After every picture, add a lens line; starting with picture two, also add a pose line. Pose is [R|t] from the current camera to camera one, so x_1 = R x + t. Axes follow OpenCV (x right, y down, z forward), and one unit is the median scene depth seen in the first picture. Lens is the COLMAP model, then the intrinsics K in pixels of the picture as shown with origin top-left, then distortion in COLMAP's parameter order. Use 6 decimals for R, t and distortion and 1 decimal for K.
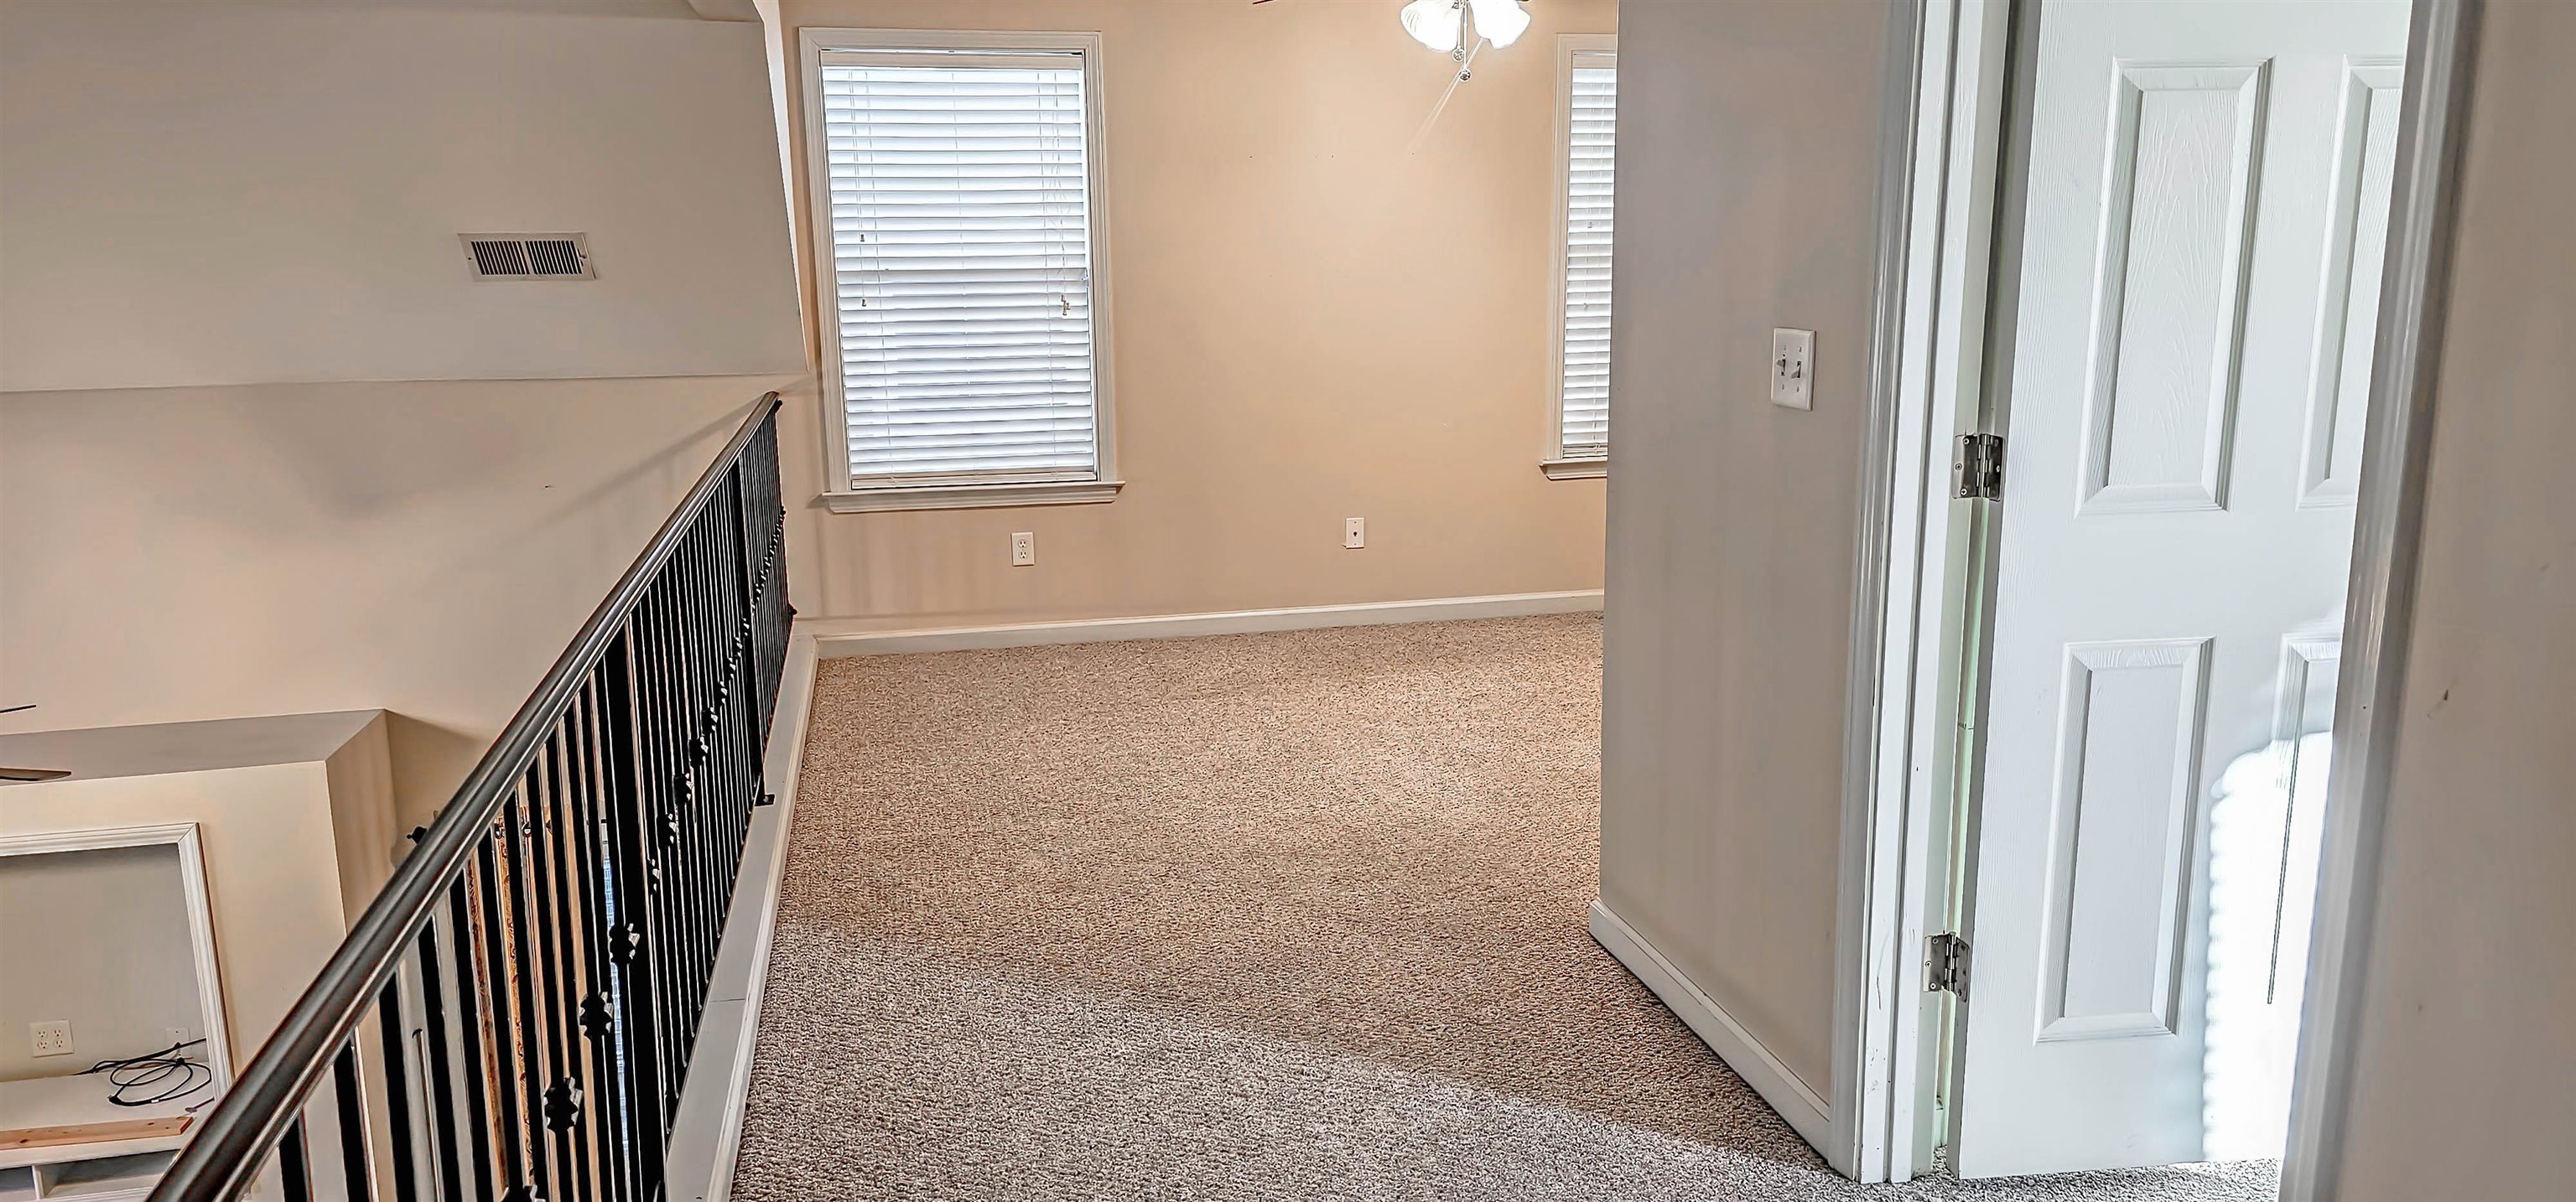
lens RADIAL K [[1700.6, 0, 1272.9], [0, 1700.6, 593.9], [0, 0, 1]] dist [0.059769, -0.053969]
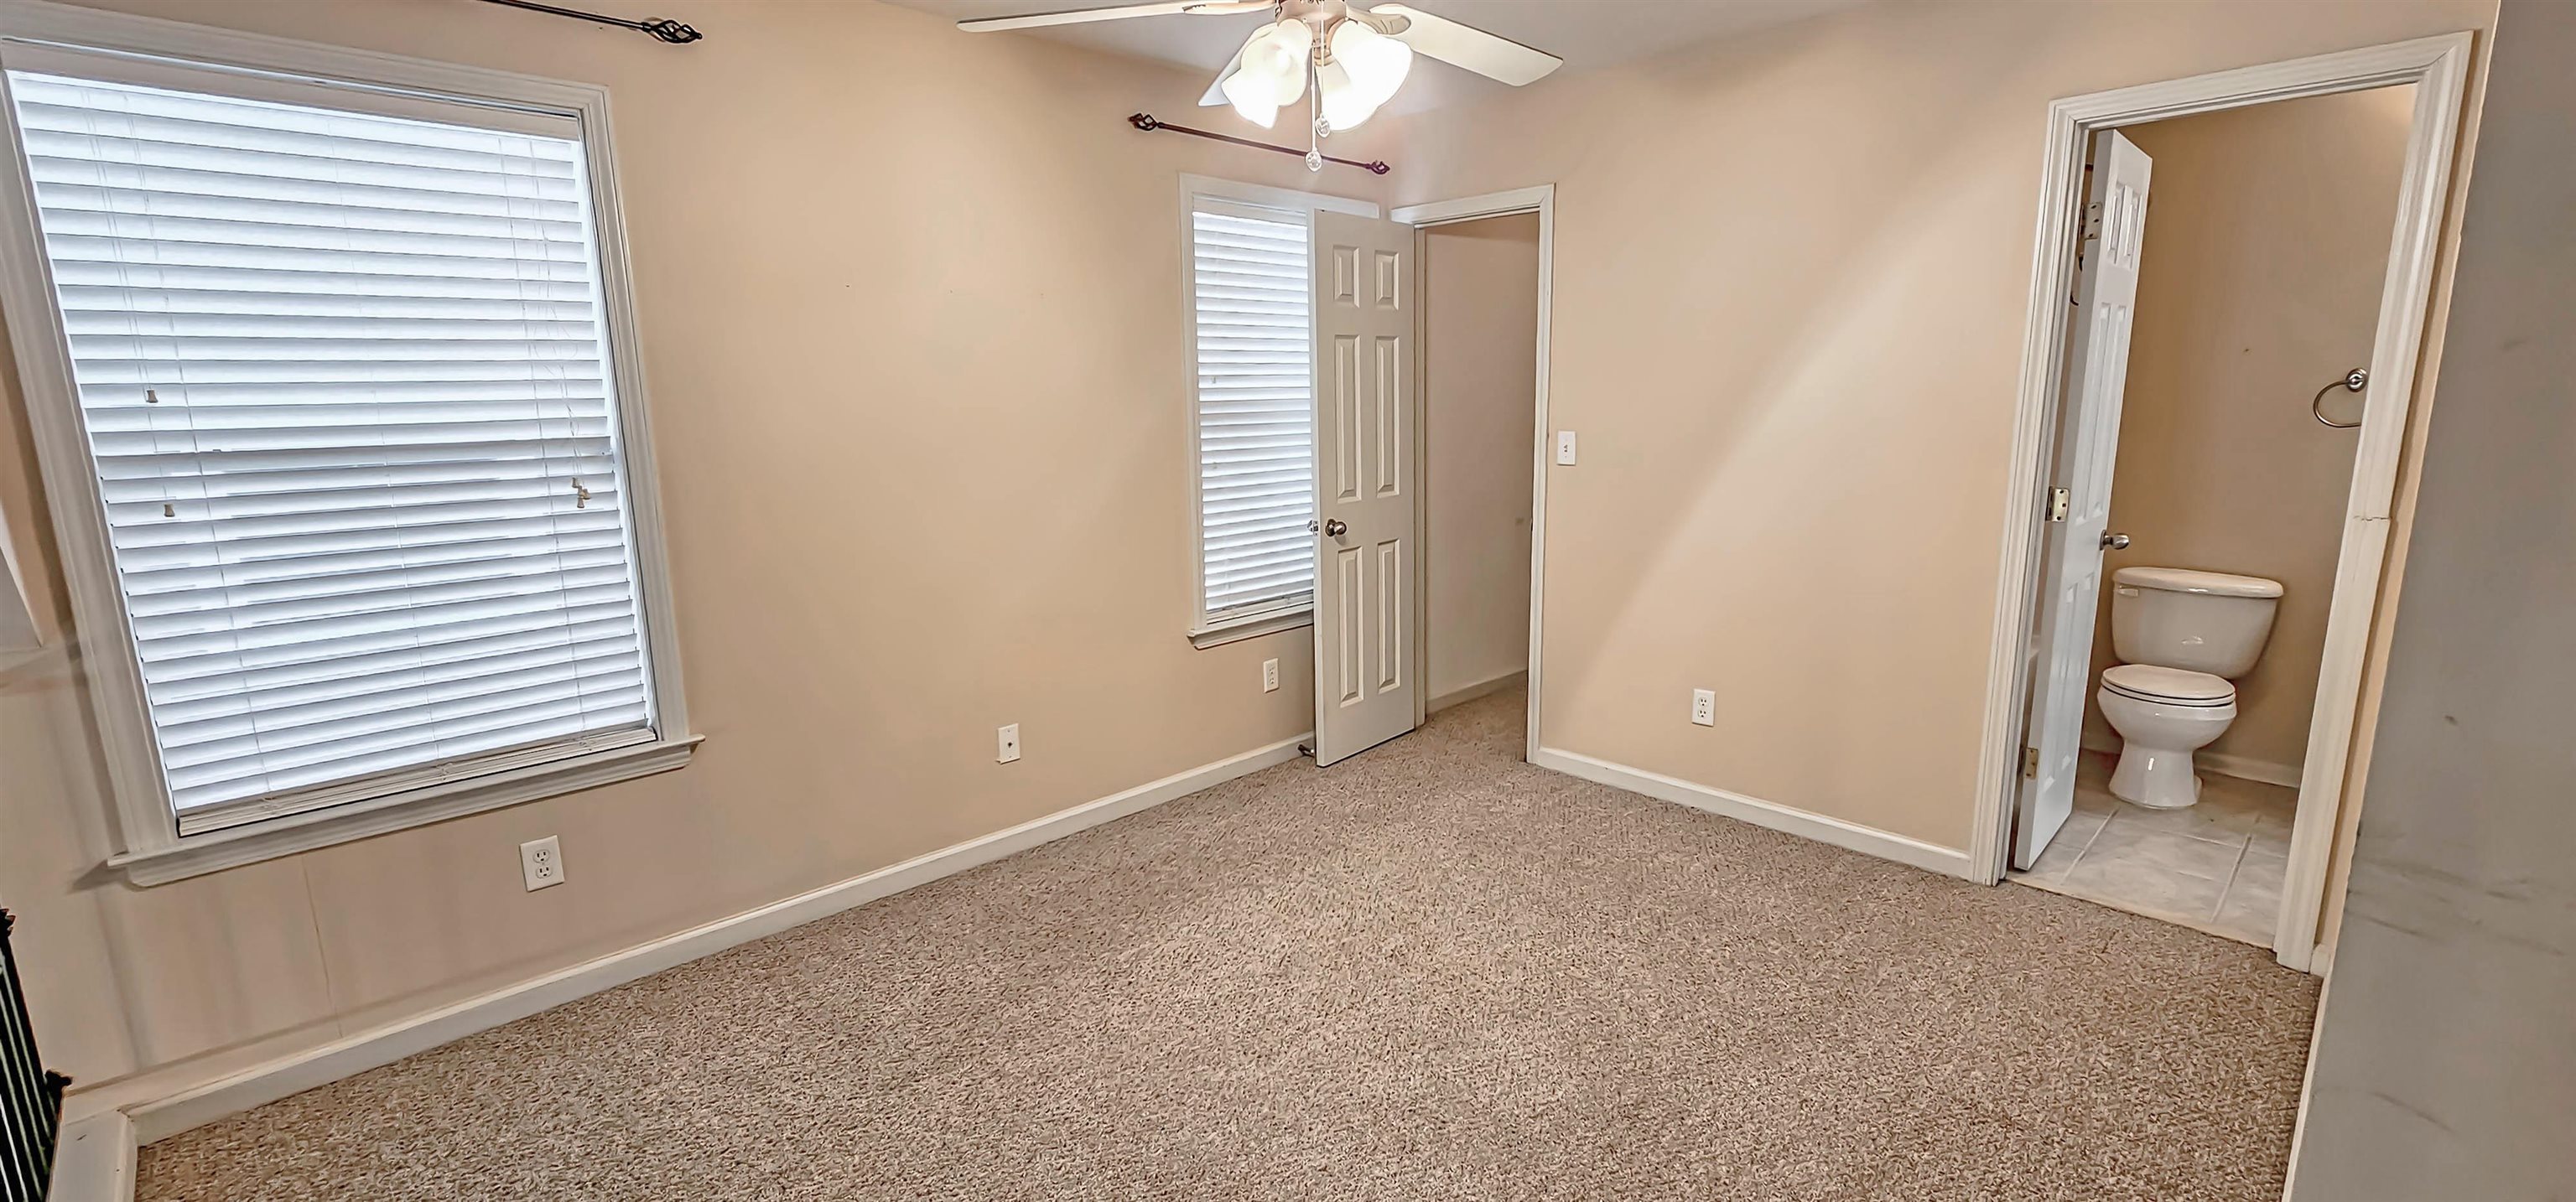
lens RADIAL K [[1110.1, 0, 1298.7], [0, 1110.1, 604.3], [0, 0, 1]] dist [-0.002495, -0.001136]
pose [[0.836638, -0.101406, 0.538288, -0.125228], [0.100899, 0.994429, 0.030513, -0.111784], [-0.538383, 0.028784, 0.842208, 0.487529]]
